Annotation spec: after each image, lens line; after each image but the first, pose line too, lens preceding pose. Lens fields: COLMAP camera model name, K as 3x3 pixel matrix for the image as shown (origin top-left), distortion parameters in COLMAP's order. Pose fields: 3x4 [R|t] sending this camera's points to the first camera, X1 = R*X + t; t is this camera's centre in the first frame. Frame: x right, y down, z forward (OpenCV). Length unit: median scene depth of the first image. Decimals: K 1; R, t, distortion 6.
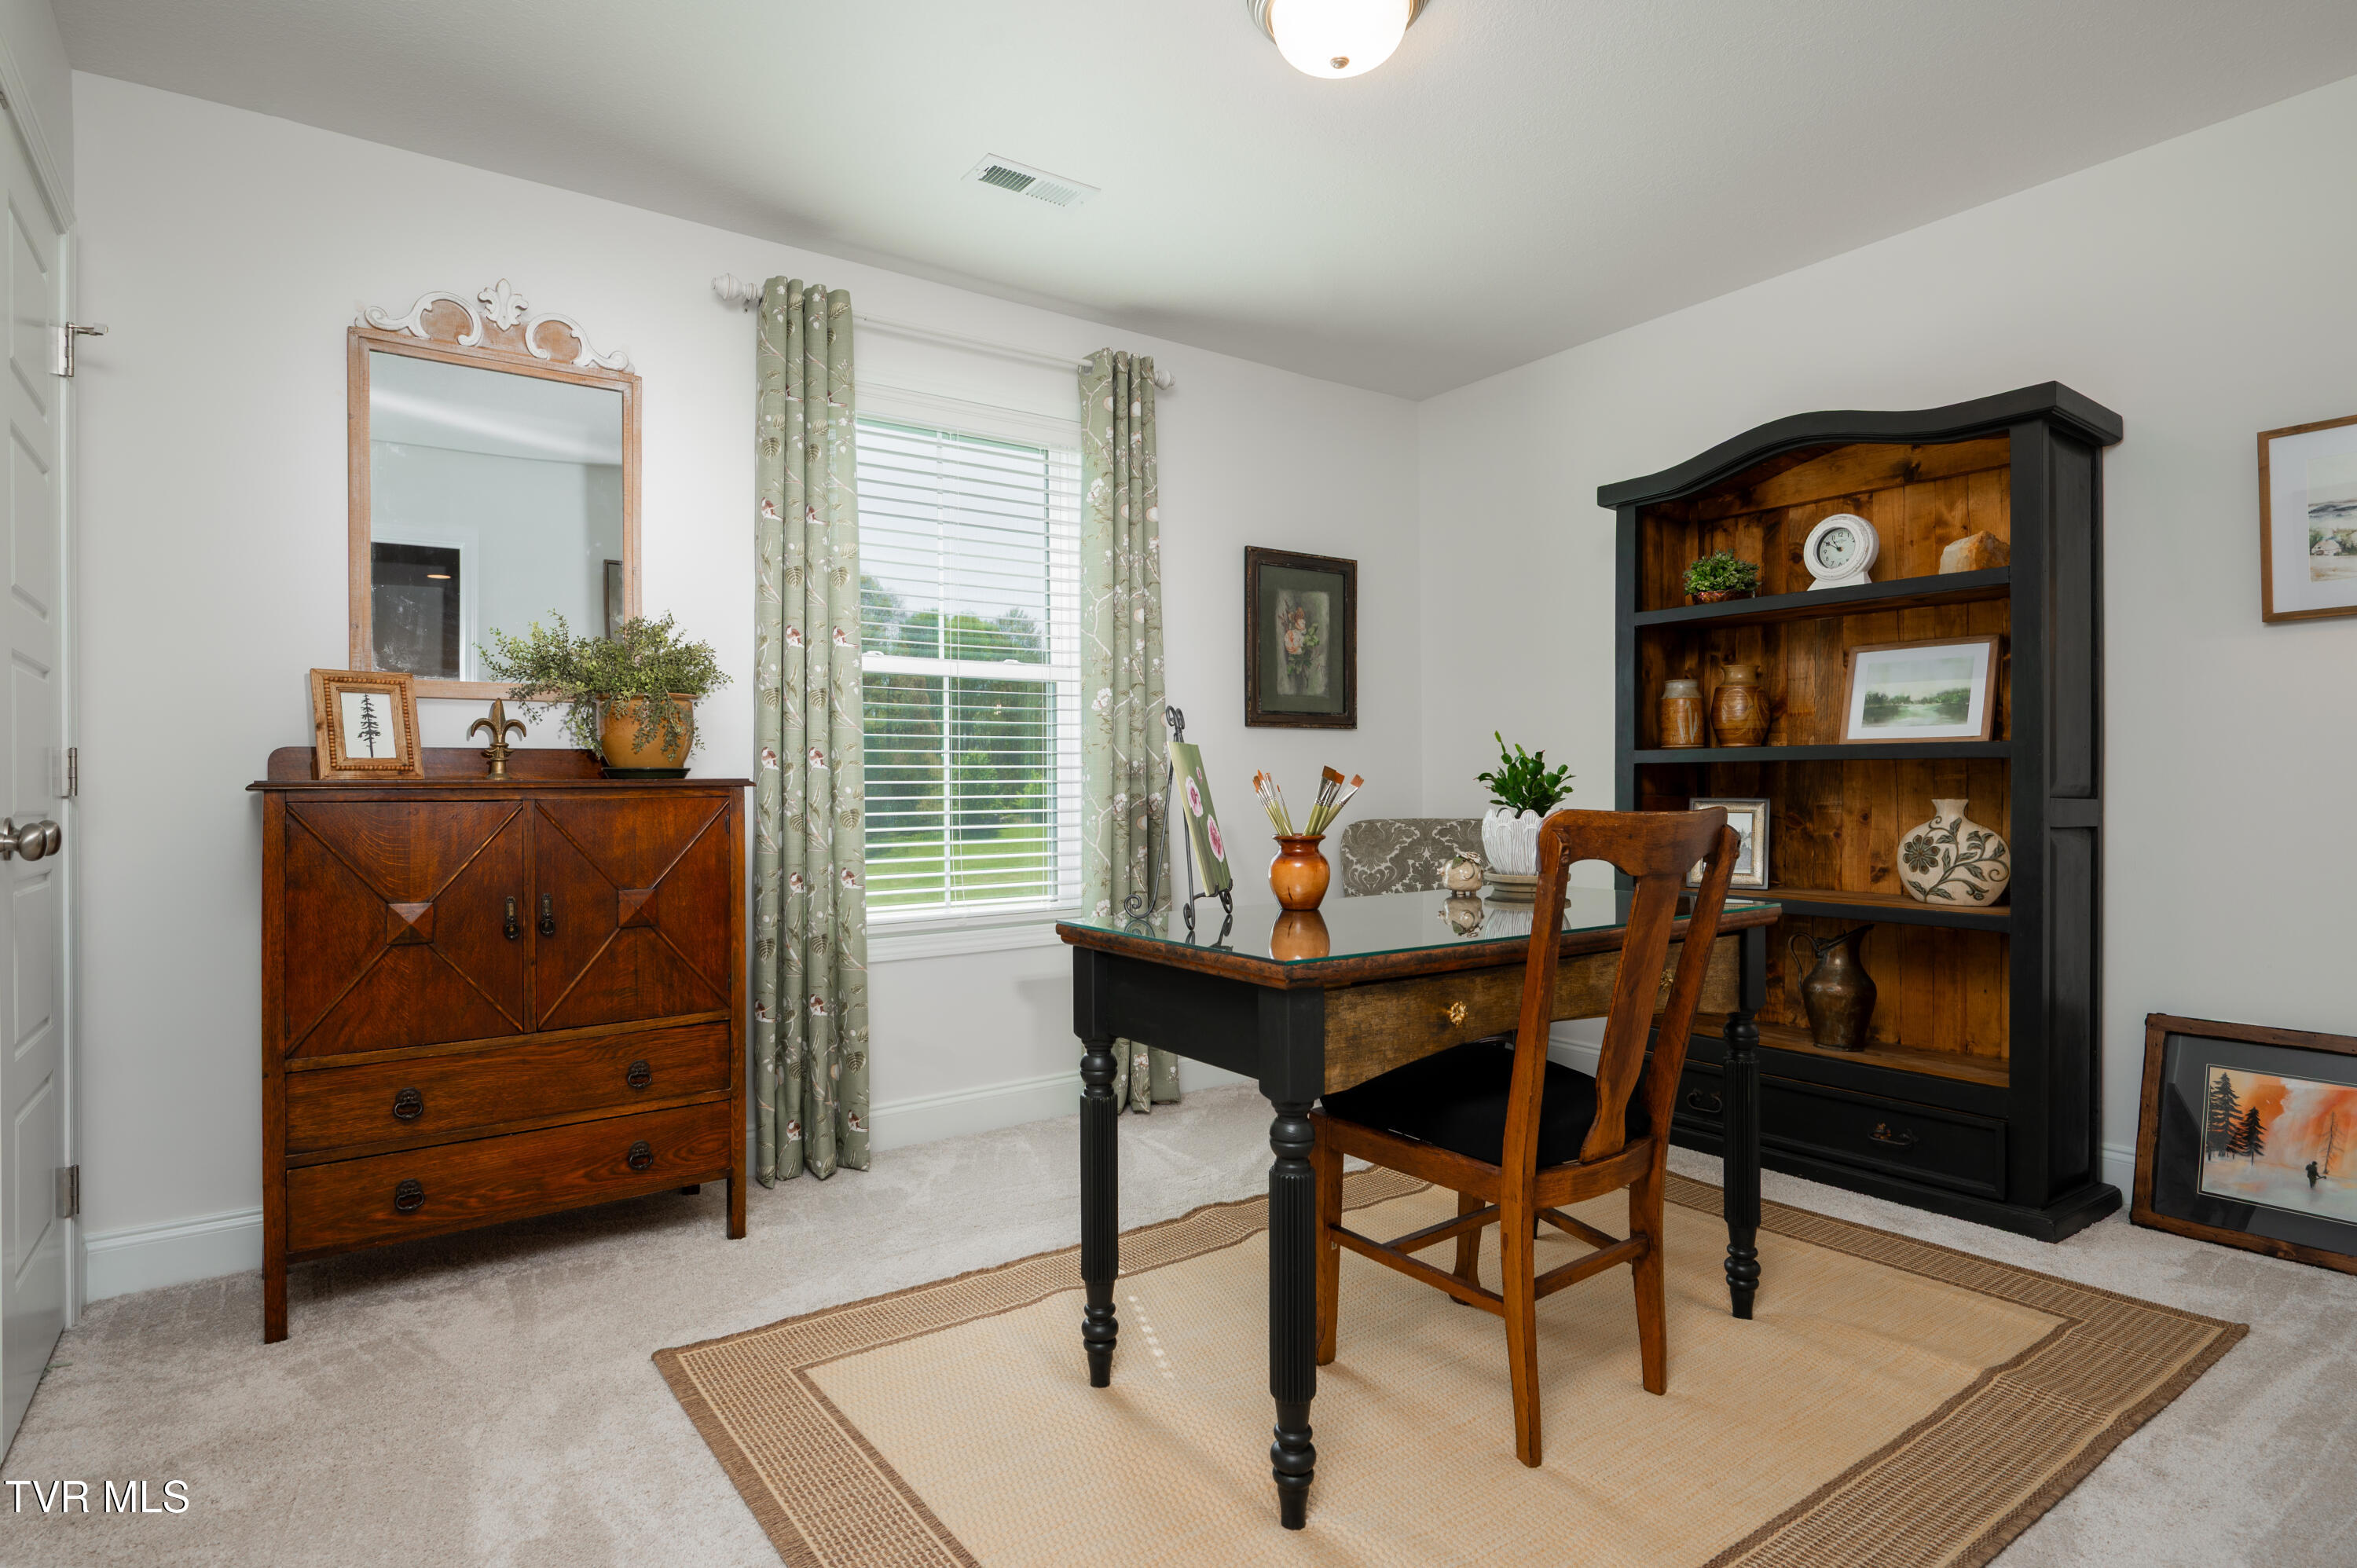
lens RADIAL K [[1265.1, 0, 1178.5], [0, 1265.1, 784.0], [0, 0, 1]] dist [0.000779, -0.000002]
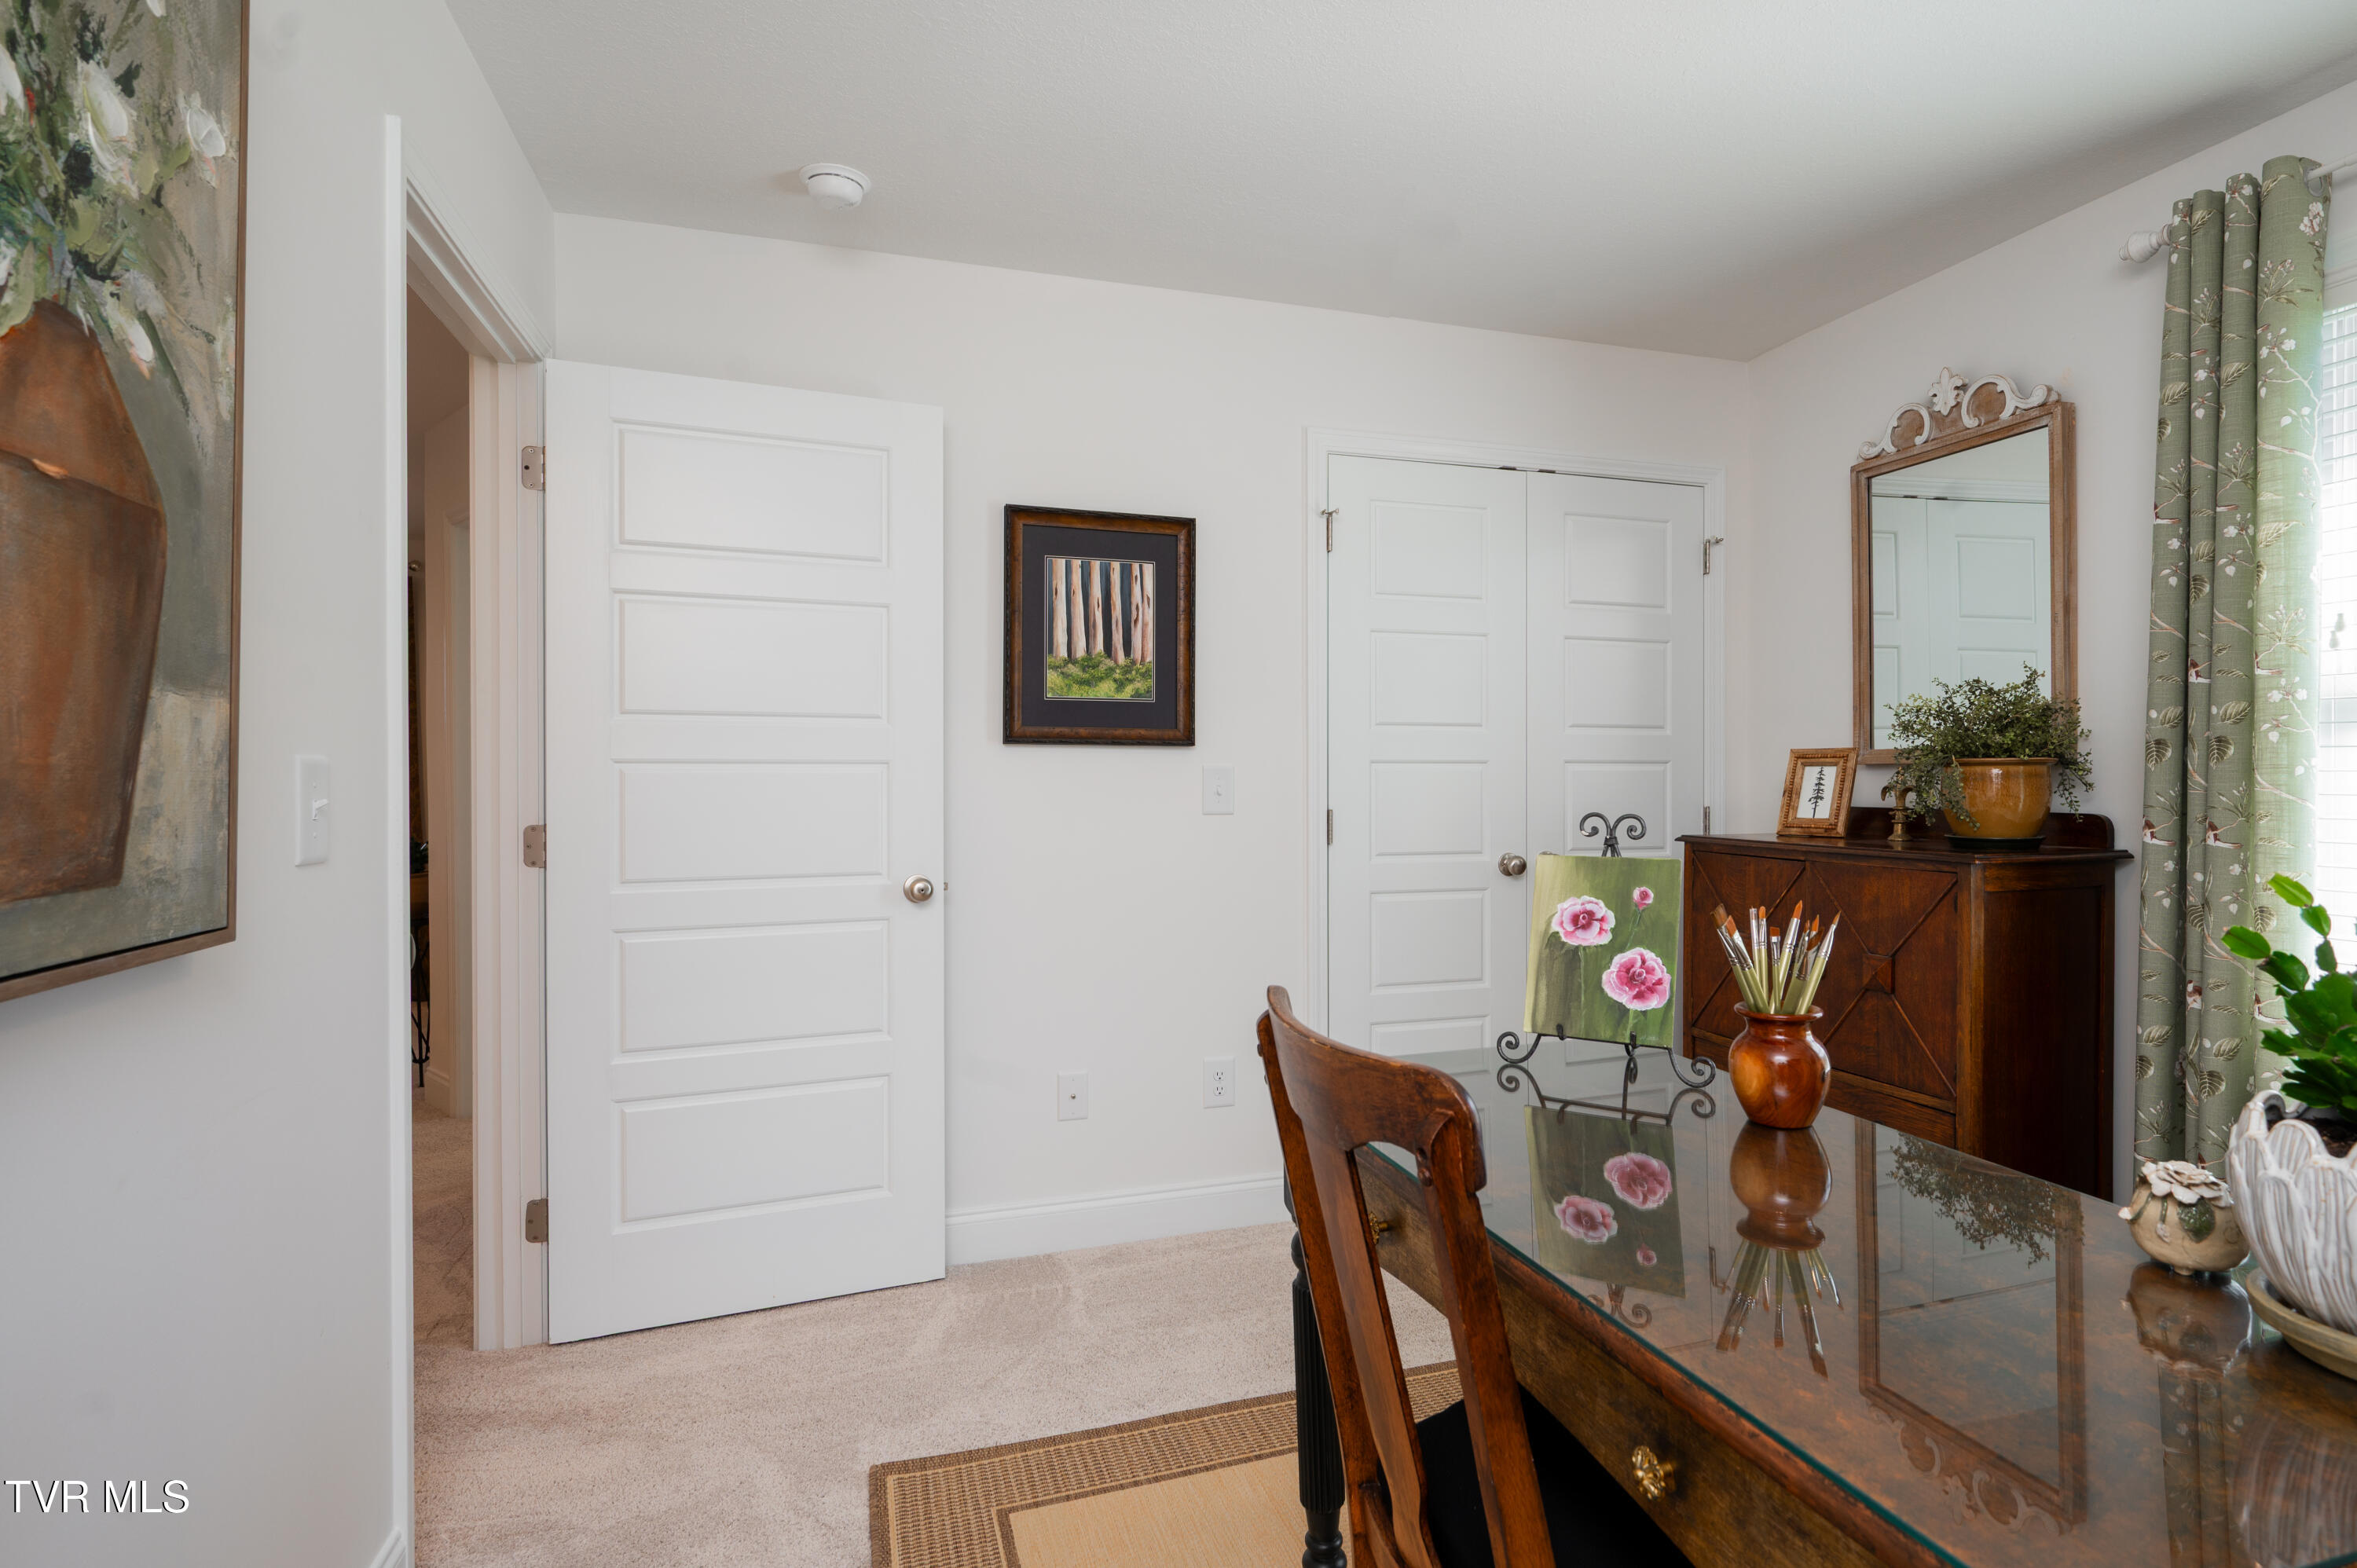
lens RADIAL K [[1101.7, 0, 1178.5], [0, 1101.7, 784.0], [0, 0, 1]] dist [-0.001179, -0.000192]
pose [[-0.311893, 0.007380, -0.950088, 0.589494], [0.004910, 0.999969, 0.006156, -0.063356], [0.950104, -0.002745, -0.311920, 0.729405]]
